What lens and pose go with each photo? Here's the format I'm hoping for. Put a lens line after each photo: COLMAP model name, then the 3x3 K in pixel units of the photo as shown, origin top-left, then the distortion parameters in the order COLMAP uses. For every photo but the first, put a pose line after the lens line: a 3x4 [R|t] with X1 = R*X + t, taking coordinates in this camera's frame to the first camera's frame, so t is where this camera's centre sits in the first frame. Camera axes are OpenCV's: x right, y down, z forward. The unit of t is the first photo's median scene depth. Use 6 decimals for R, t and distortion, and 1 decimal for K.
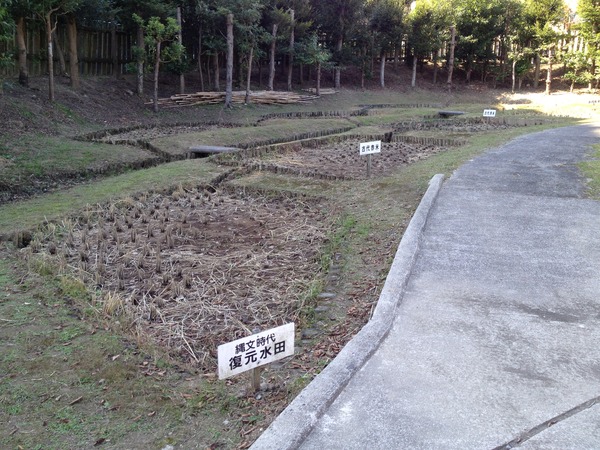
lens RADIAL K [[556.3, 0, 301.3], [0, 556.3, 216.6], [0, 0, 1]] dist [0.093605, -0.186231]
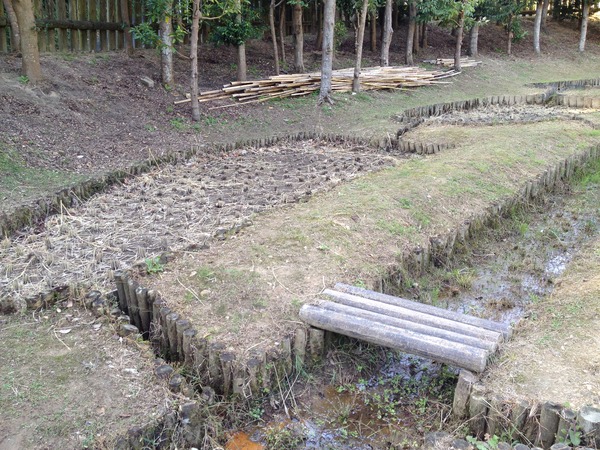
lens RADIAL K [[556.3, 0, 301.3], [0, 556.3, 216.6], [0, 0, 1]] dist [0.093605, -0.186231]
pose [[0.995920, -0.011430, -0.089511, -0.100594], [0.015757, 0.998733, 0.047786, -0.102775], [0.088851, -0.049001, 0.994839, 0.420646]]
